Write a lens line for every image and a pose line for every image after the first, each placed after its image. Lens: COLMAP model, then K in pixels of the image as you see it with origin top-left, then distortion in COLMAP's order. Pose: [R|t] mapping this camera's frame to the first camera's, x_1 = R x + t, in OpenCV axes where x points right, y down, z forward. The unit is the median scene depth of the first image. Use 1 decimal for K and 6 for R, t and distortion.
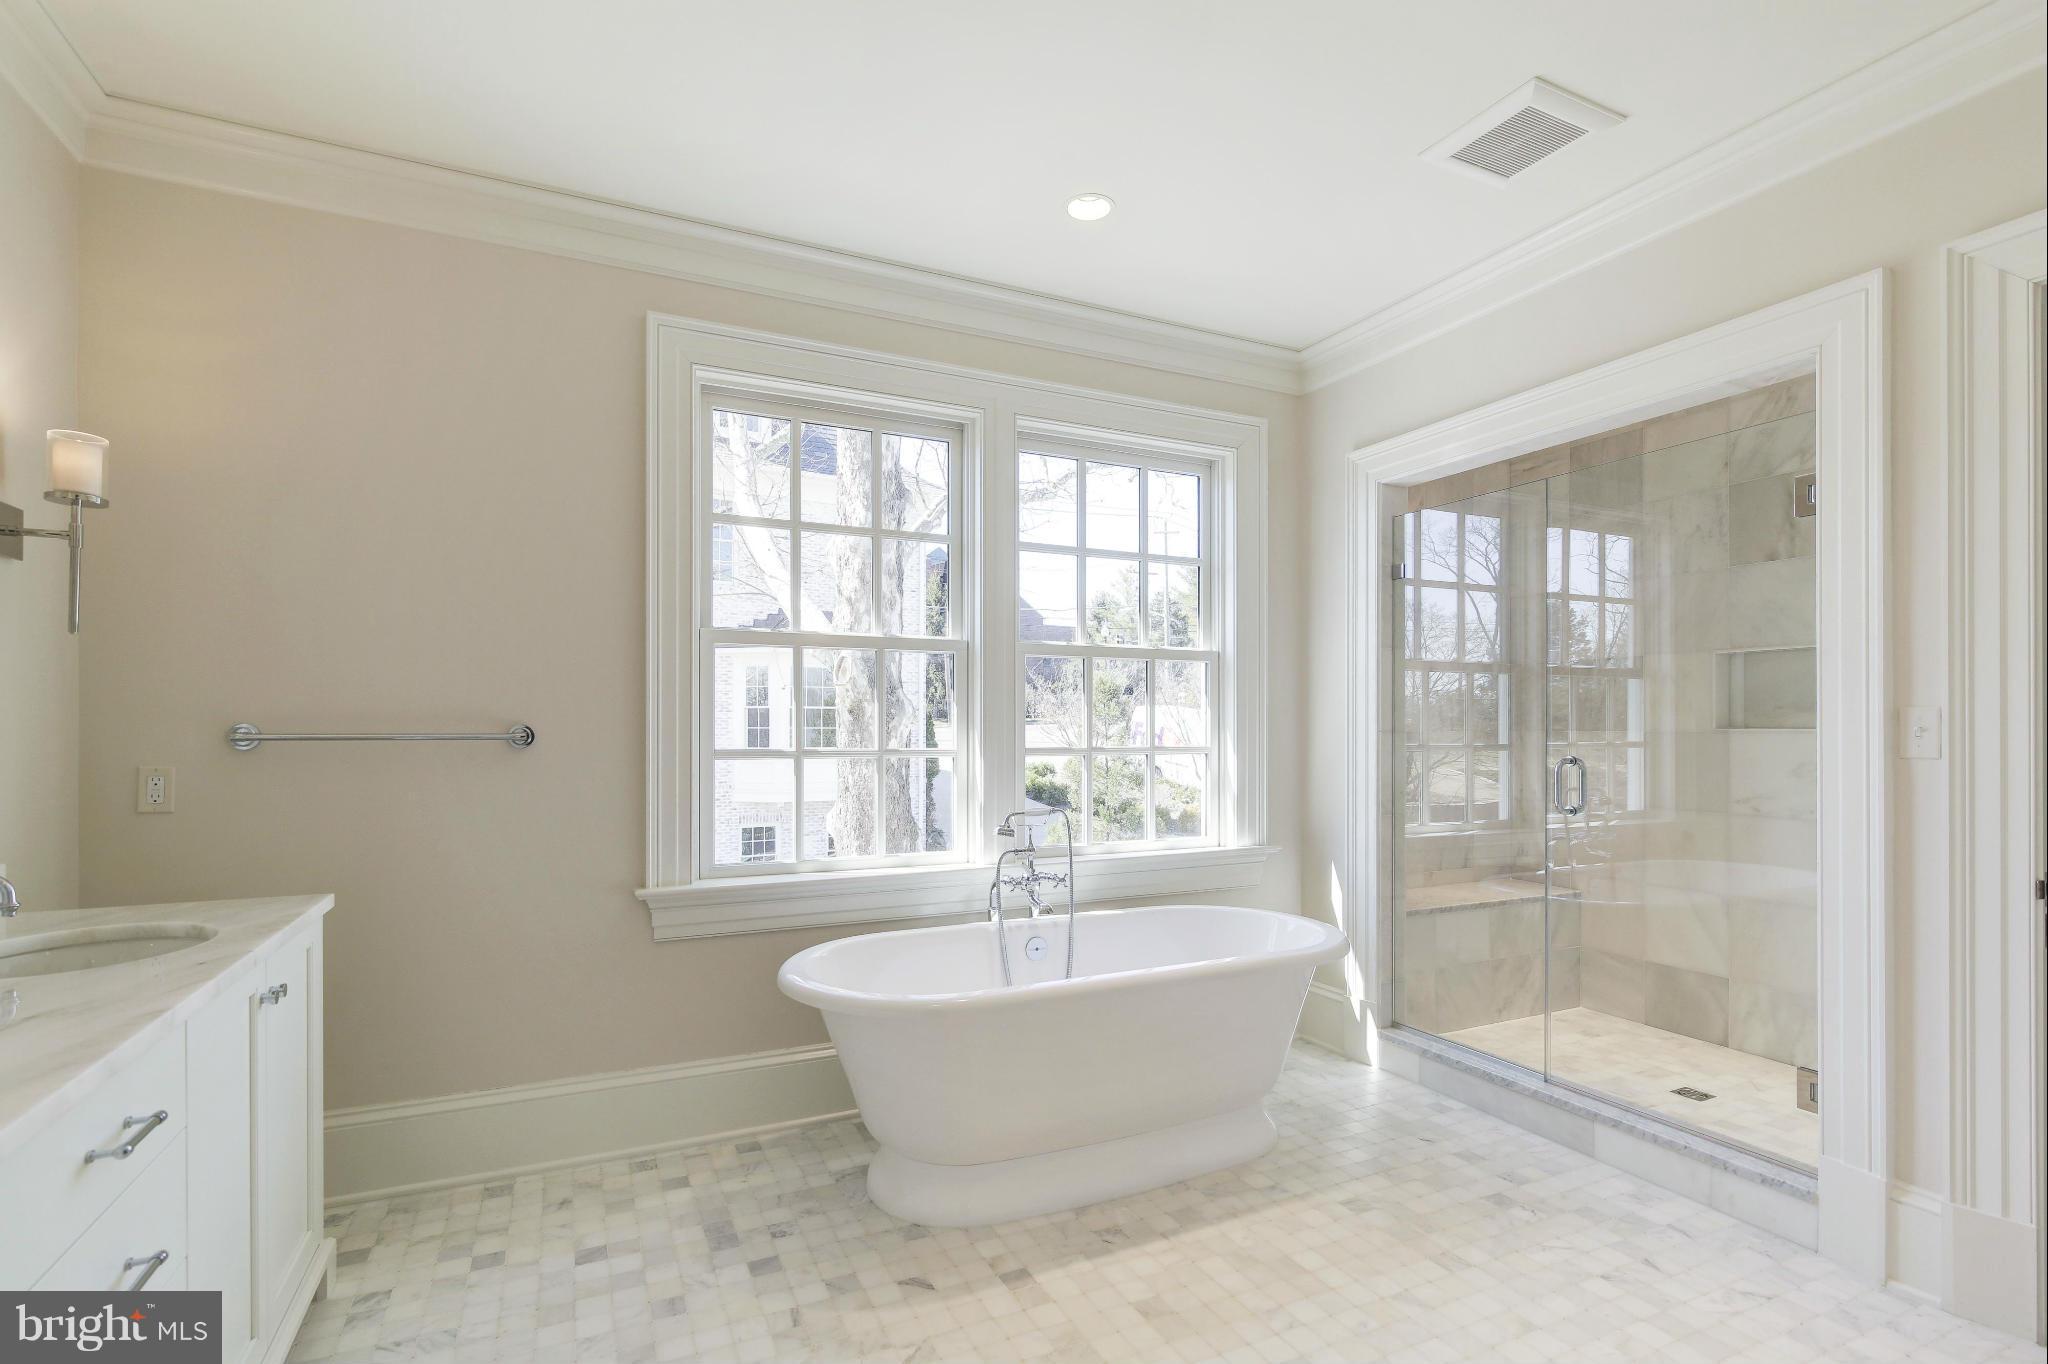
lens RADIAL K [[947.2, 0, 1016.3], [0, 947.2, 692.1], [0, 0, 1]] dist [-0.022766, -0.000028]
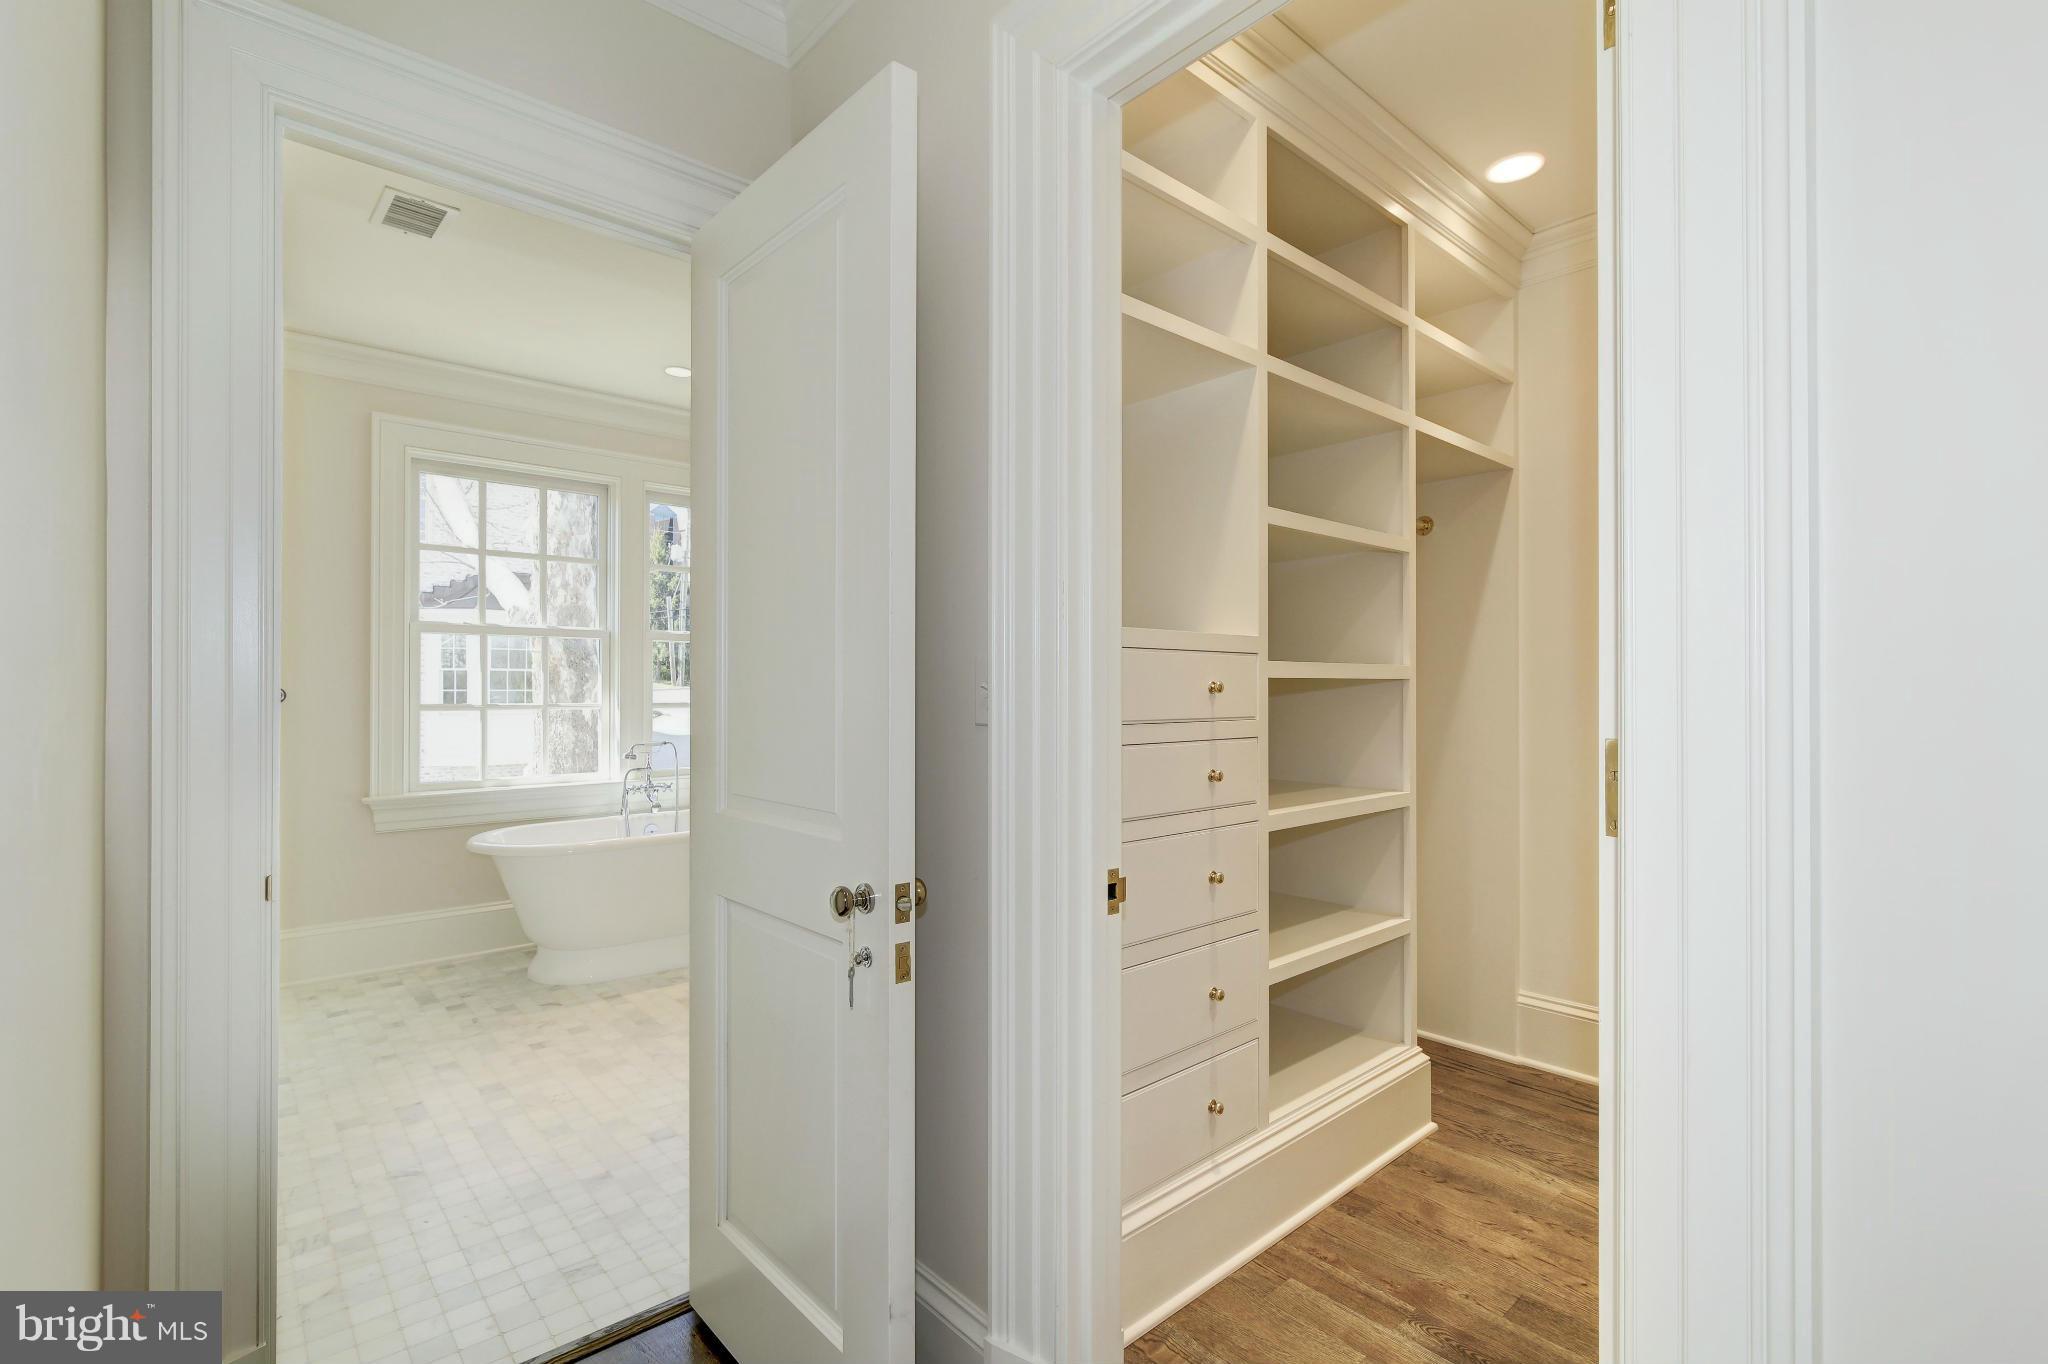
lens RADIAL K [[967.8, 0, 1021.8], [0, 967.8, 668.5], [0, 0, 1]] dist [-0.015430, 0.000311]
pose [[0.964870, 0.008548, 0.262587, 0.202701], [-0.013045, 0.999797, 0.015388, -0.031517], [-0.262402, -0.018272, 0.964786, -0.736135]]
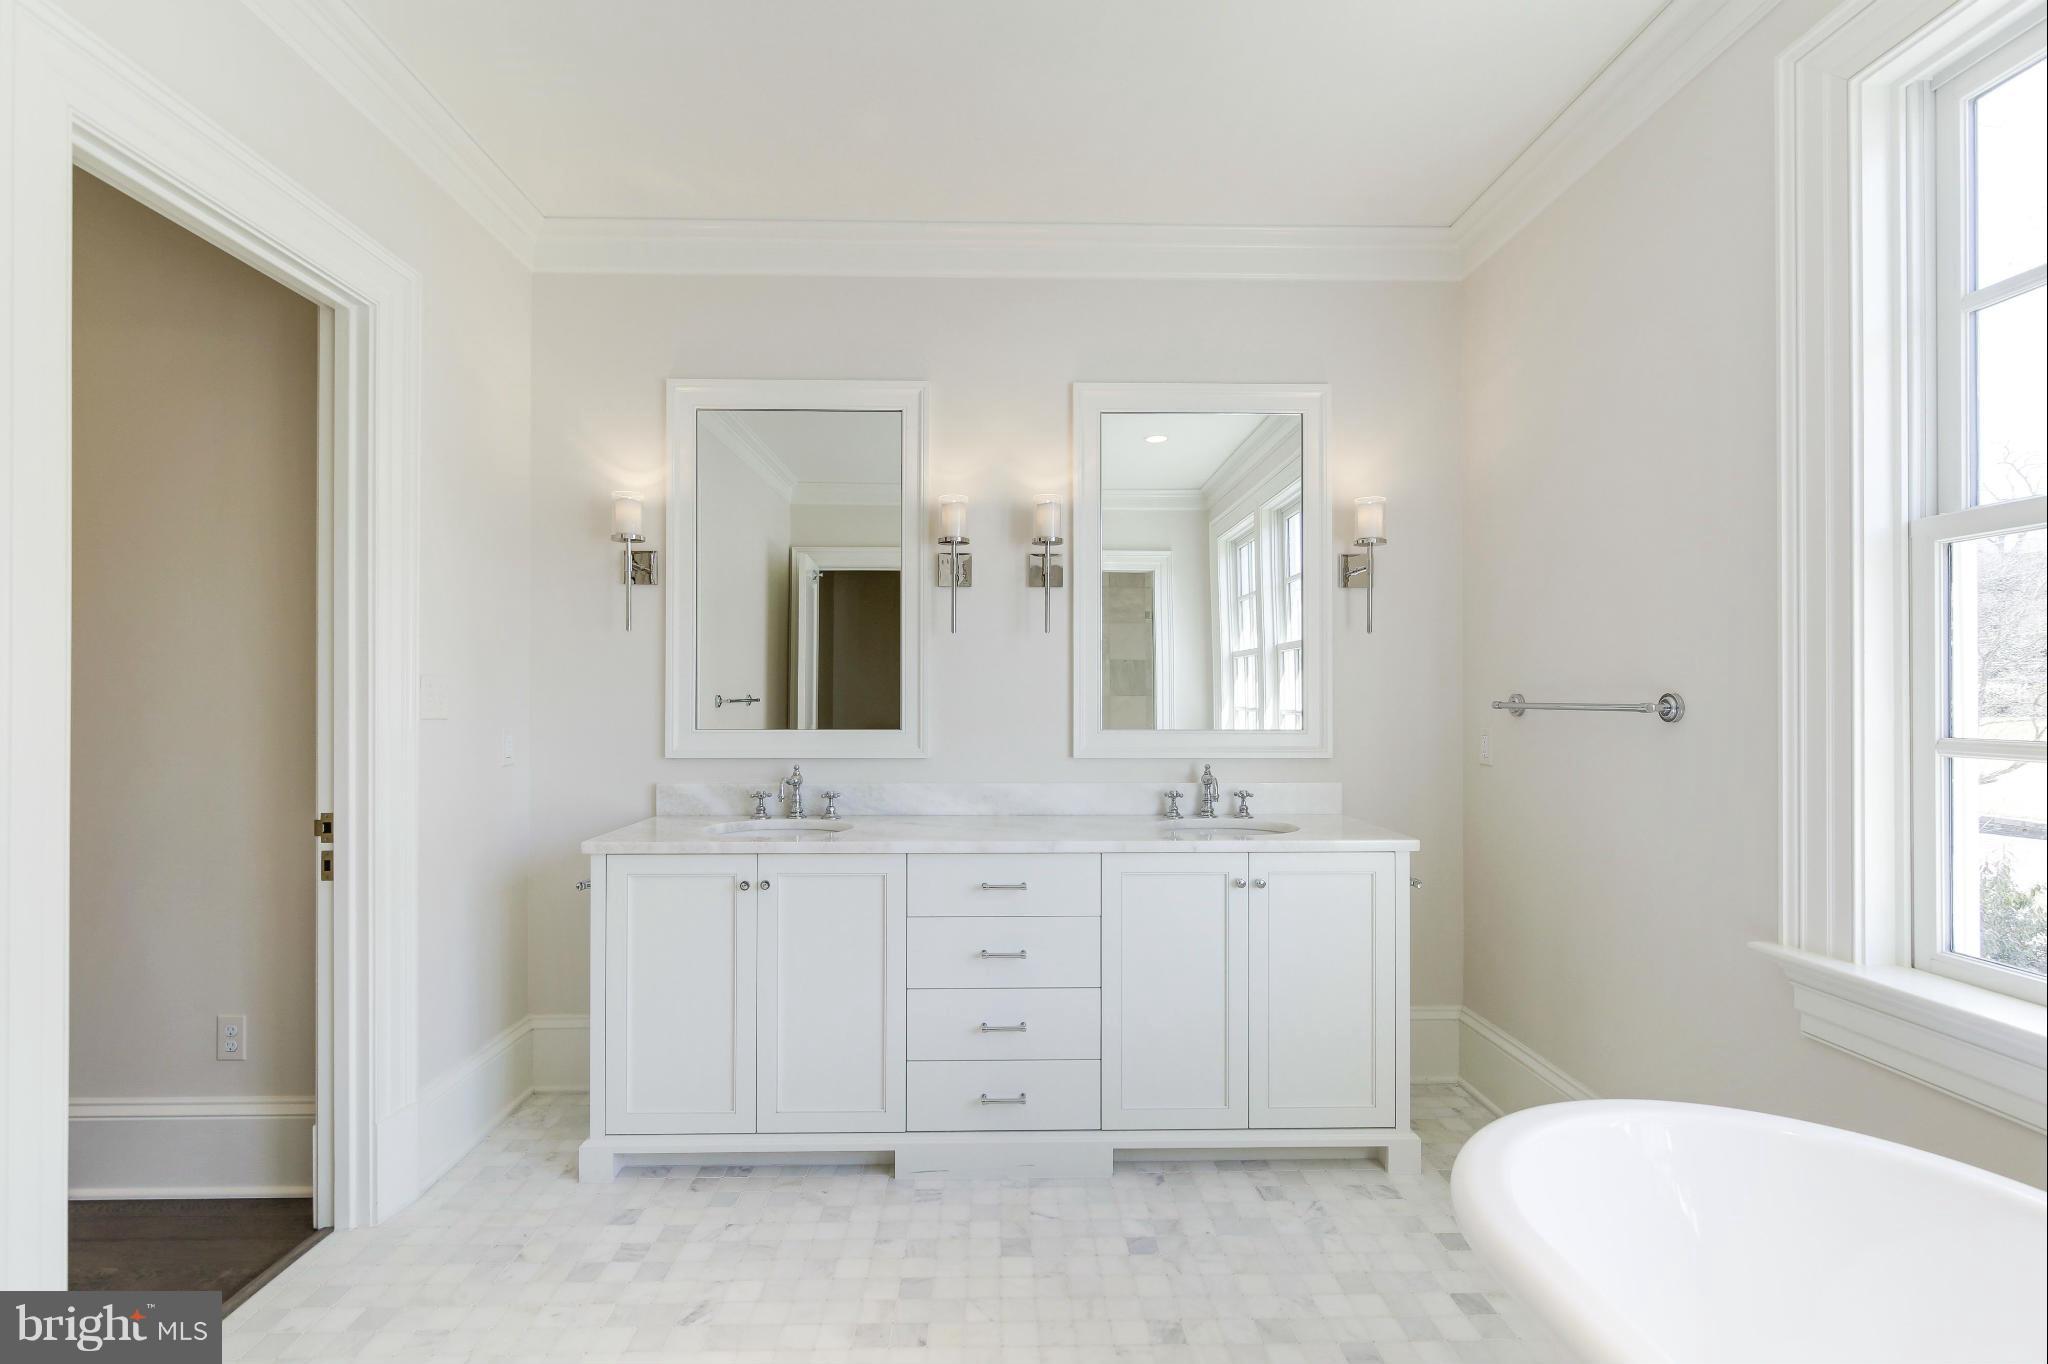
lens RADIAL K [[947.2, 0, 1016.3], [0, 947.2, 692.1], [0, 0, 1]] dist [-0.022766, -0.000028]
pose [[-0.405358, -0.006556, -0.914135, 0.412133], [0.018858, 0.999702, -0.015532, 0.034429], [0.913964, -0.023534, -0.405113, 0.791040]]
